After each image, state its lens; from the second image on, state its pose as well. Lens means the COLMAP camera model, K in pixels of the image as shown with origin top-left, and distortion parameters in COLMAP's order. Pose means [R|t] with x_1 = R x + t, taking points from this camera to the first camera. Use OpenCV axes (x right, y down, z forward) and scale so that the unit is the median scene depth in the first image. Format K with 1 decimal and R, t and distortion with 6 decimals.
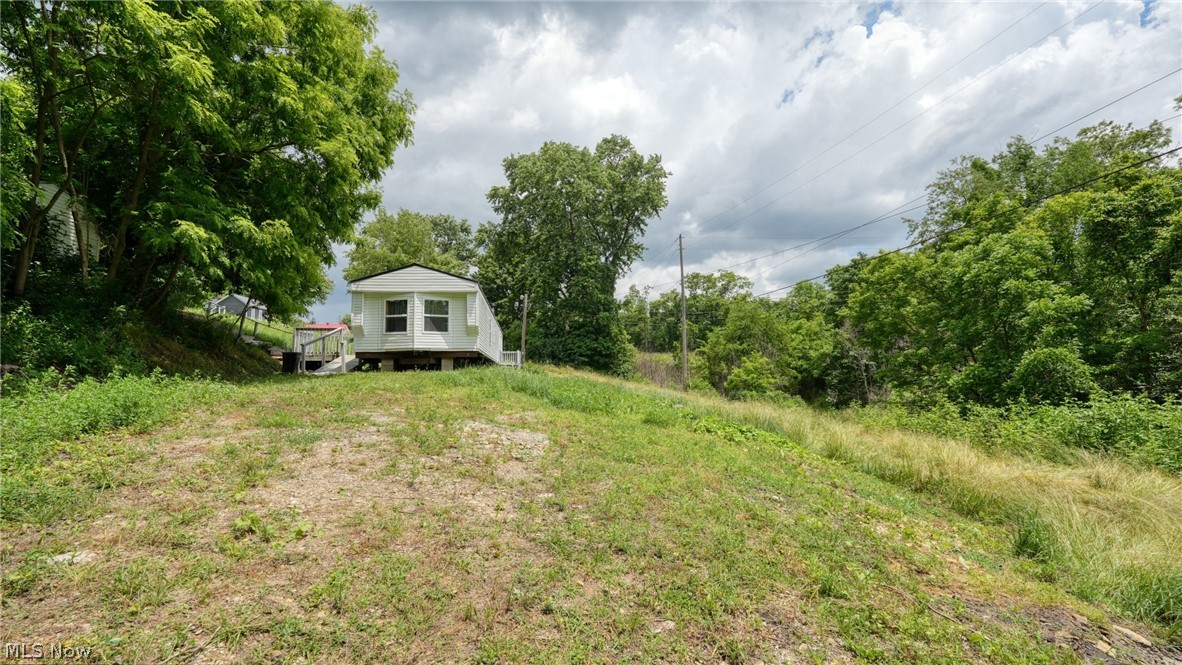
lens RADIAL K [[509.2, 0, 592.3], [0, 509.2, 330.9], [0, 0, 1]] dist [-0.004176, -0.000711]
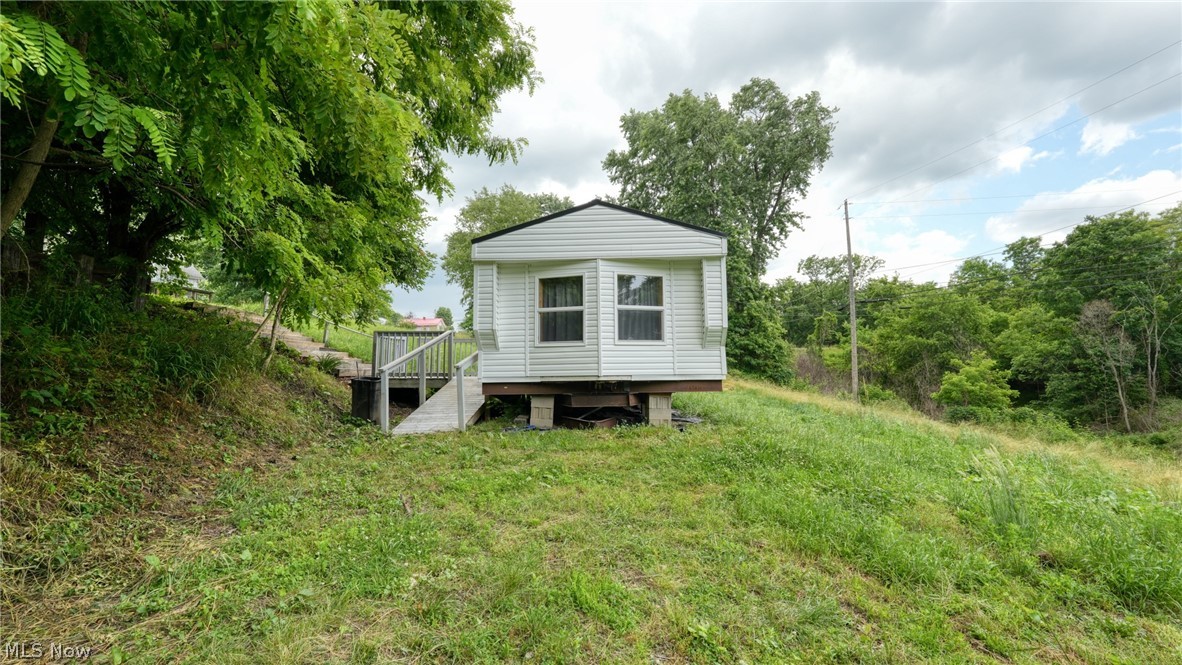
lens RADIAL K [[509.2, 0, 590.3], [0, 509.2, 329.5], [0, 0, 1]] dist [-0.004176, -0.000711]
pose [[0.985695, -0.005817, -0.168438, -0.097278], [0.008524, 0.999846, 0.015351, -0.005969], [0.168323, -0.016567, 0.985593, 0.185040]]
